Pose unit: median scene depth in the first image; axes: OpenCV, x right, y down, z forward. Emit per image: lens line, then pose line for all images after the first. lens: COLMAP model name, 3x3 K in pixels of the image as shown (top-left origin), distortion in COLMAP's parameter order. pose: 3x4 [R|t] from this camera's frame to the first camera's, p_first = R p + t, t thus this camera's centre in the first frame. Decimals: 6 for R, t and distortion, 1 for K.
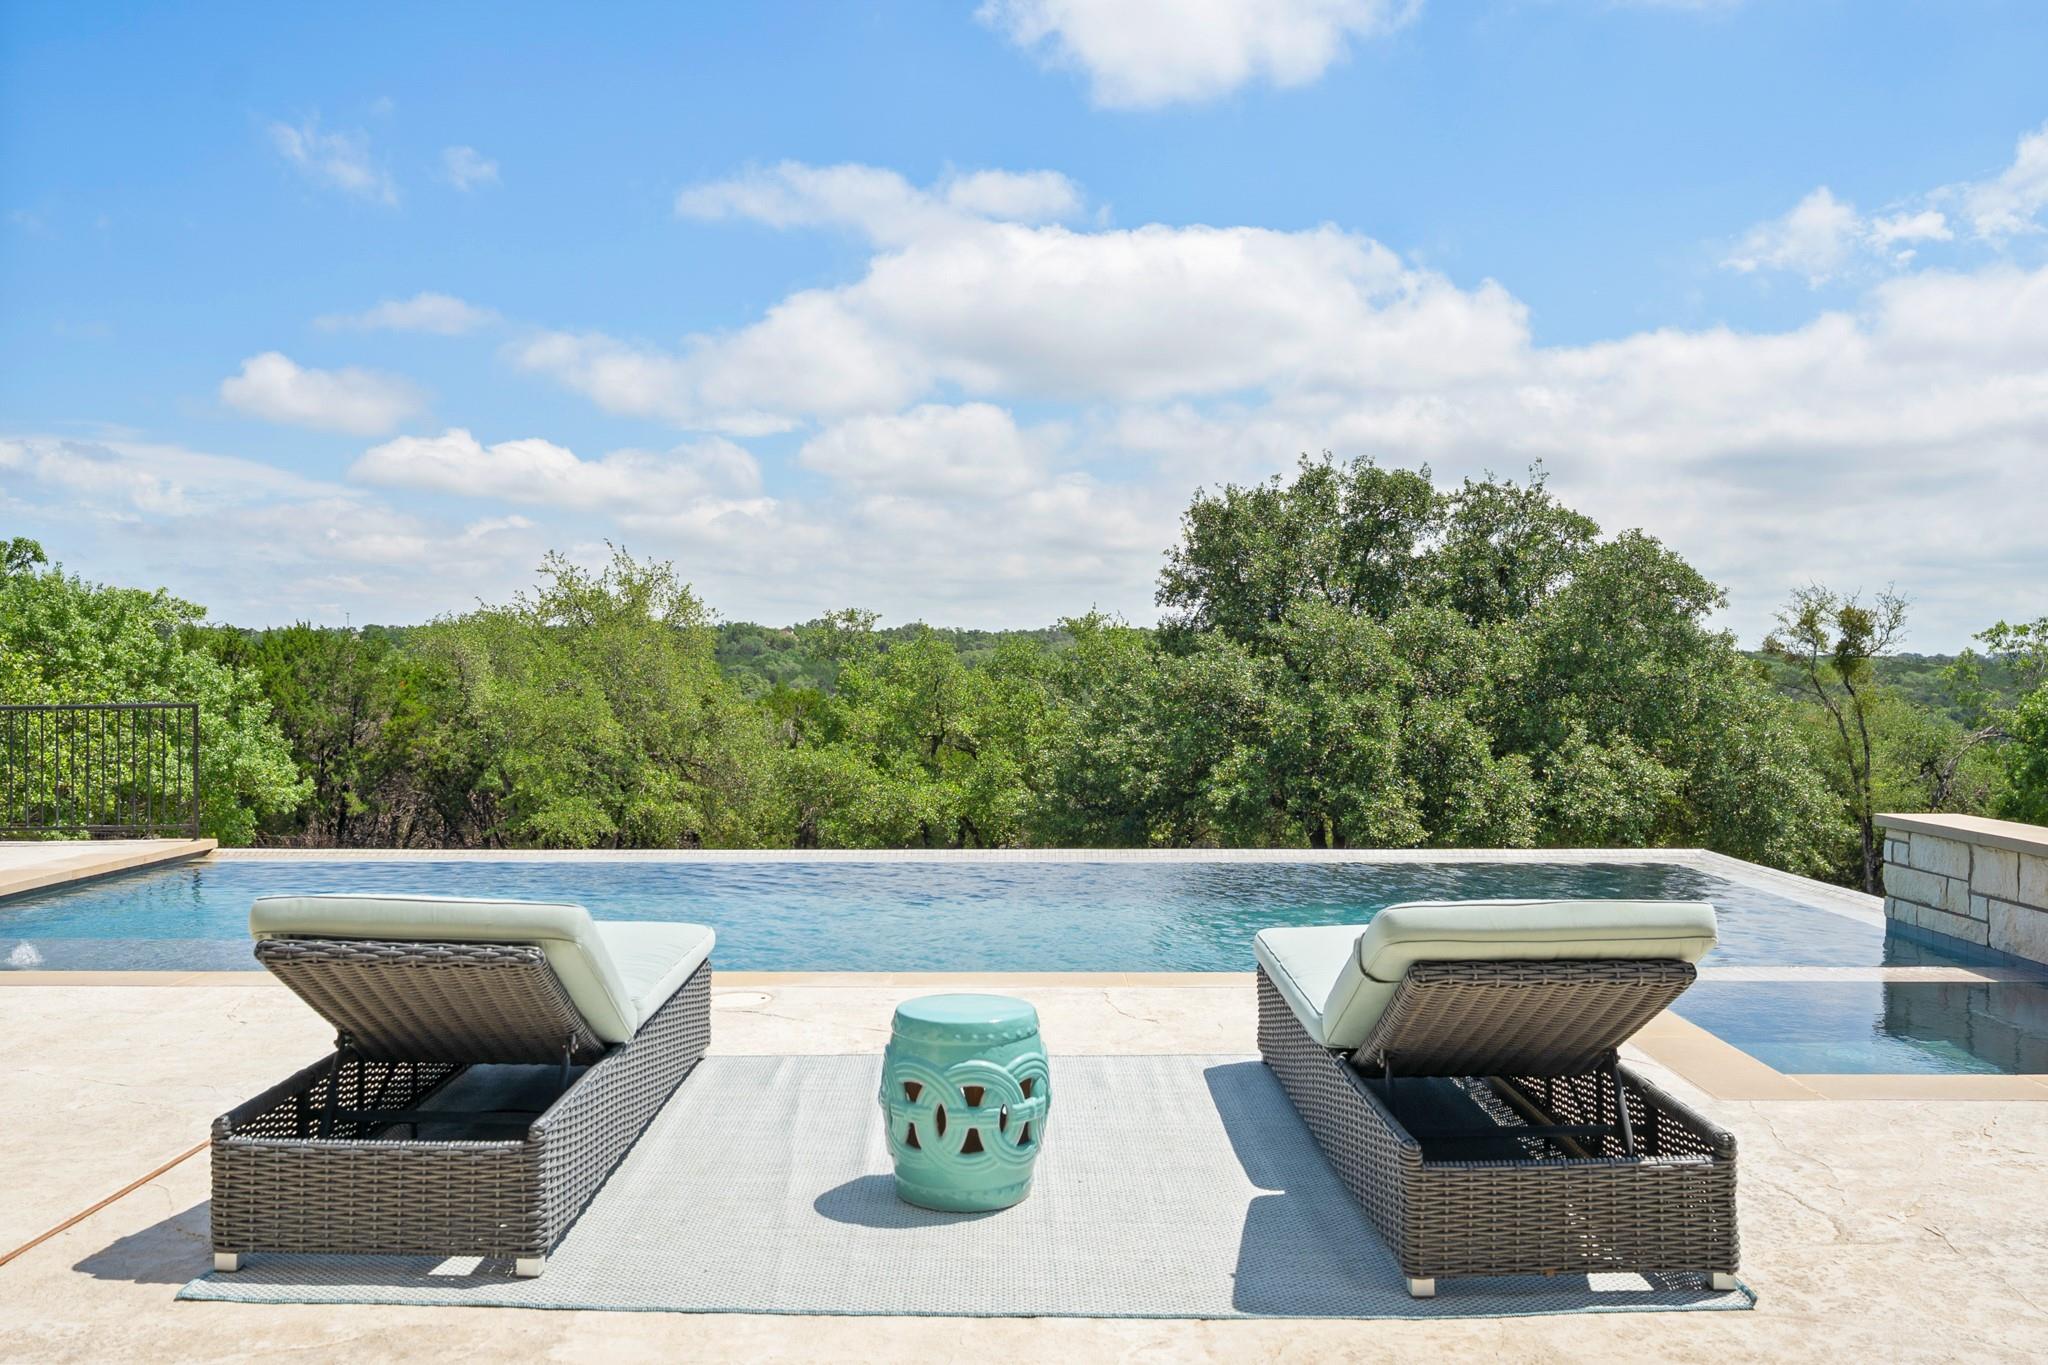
lens RADIAL K [[1741.2, 0, 1001.8], [0, 1741.2, 761.4], [0, 0, 1]] dist [-0.001661, 0.003250]
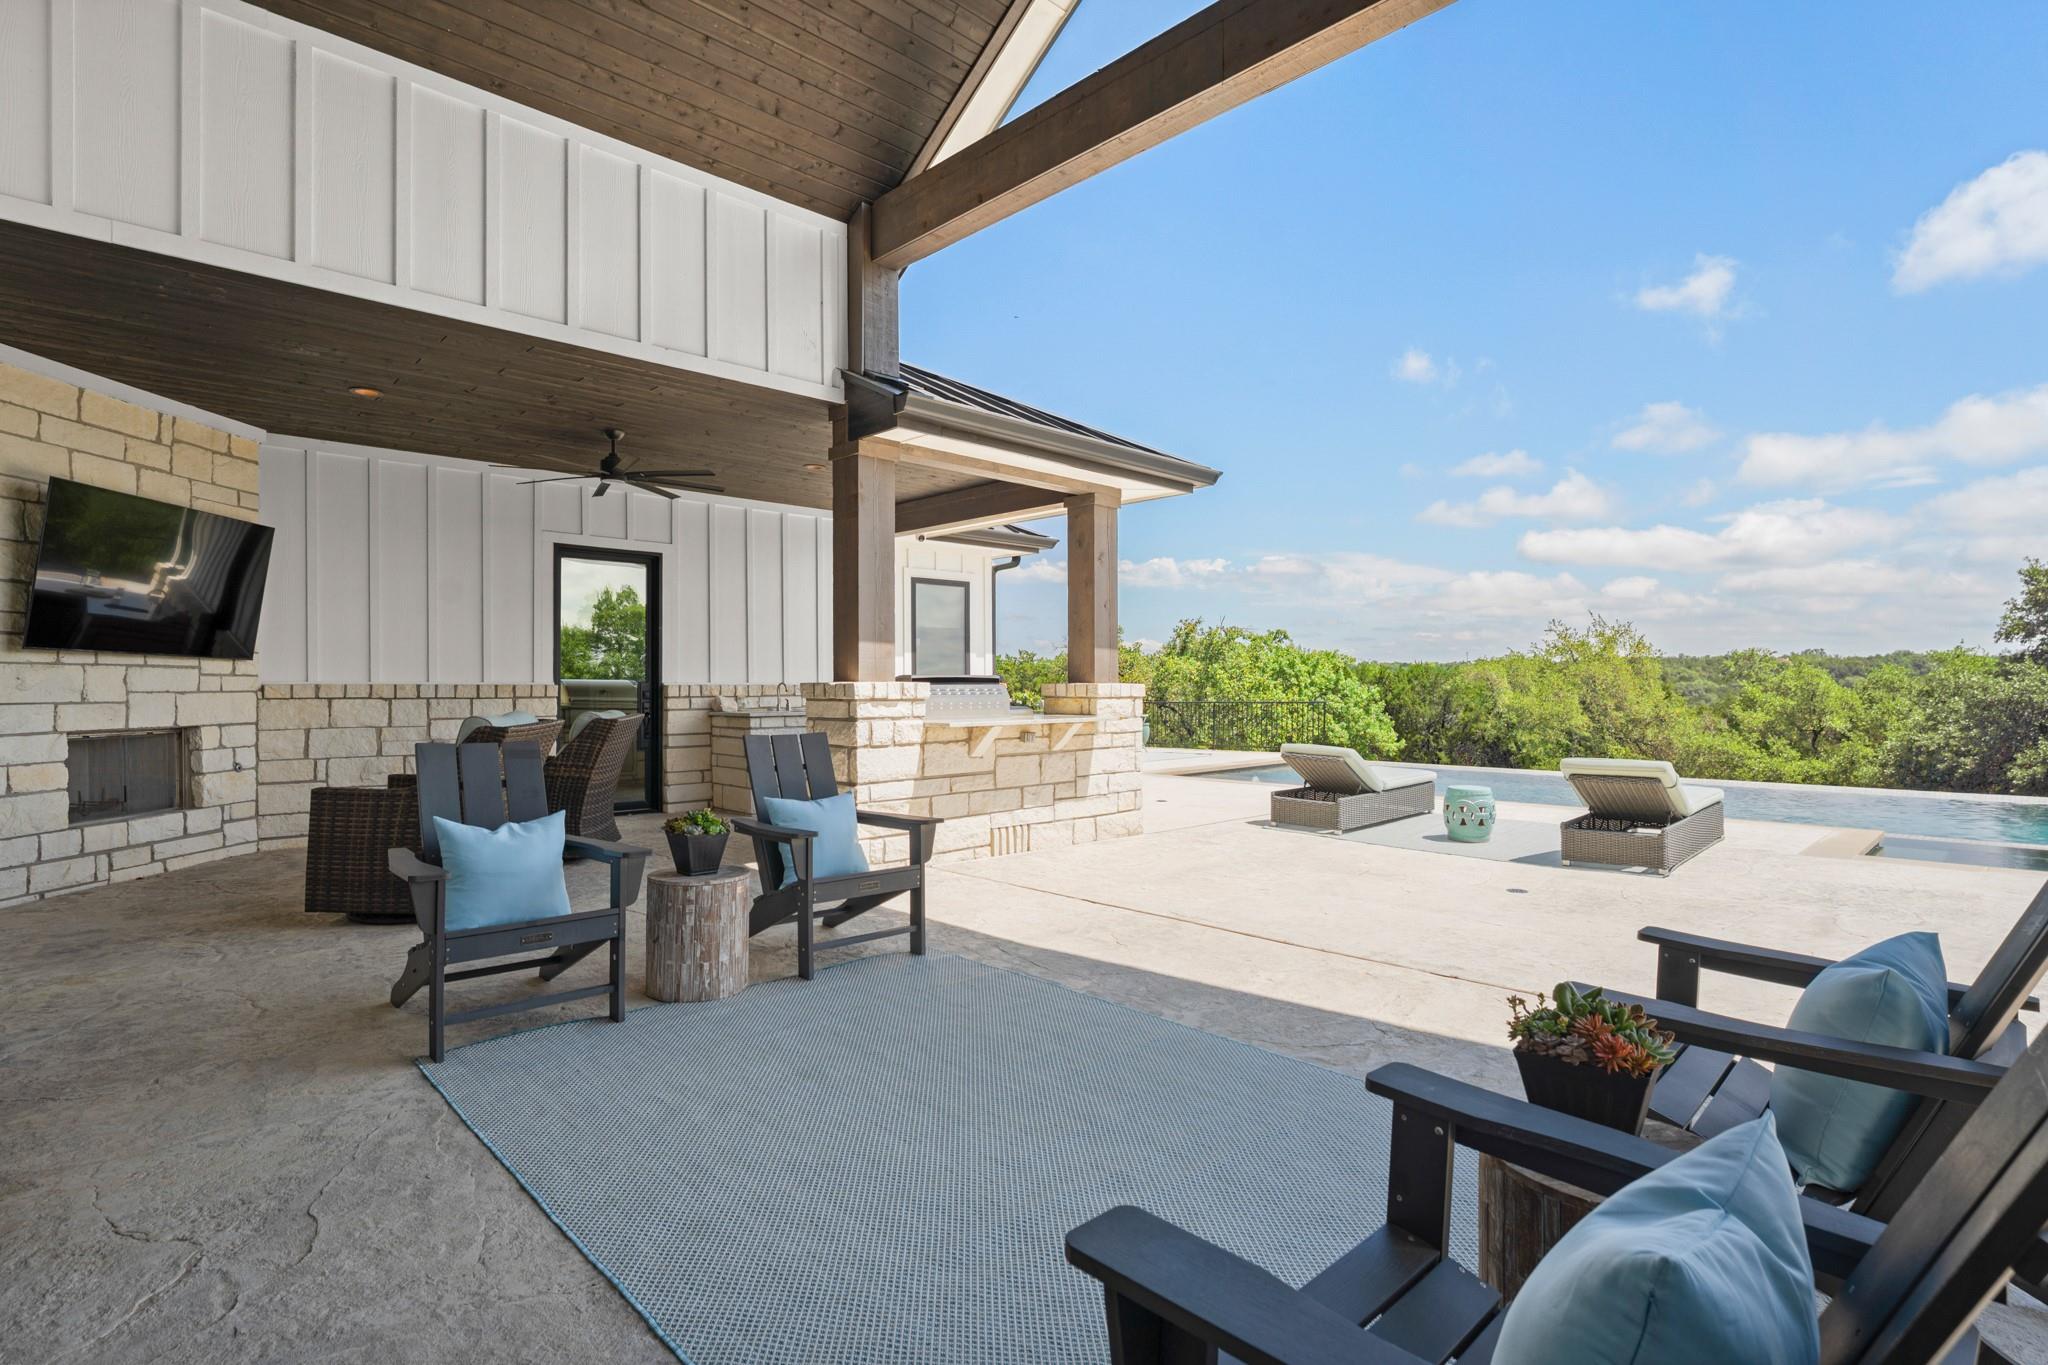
lens RADIAL K [[1013.4, 0, 1023.8], [0, 1013.4, 670.0], [0, 0, 1]] dist [-0.010422, 0.000718]
pose [[0.716415, -0.010993, -0.697588, 0.085079], [-0.036410, 0.997924, -0.053120, 0.005232], [0.696724, 0.063455, 0.714527, -0.123456]]
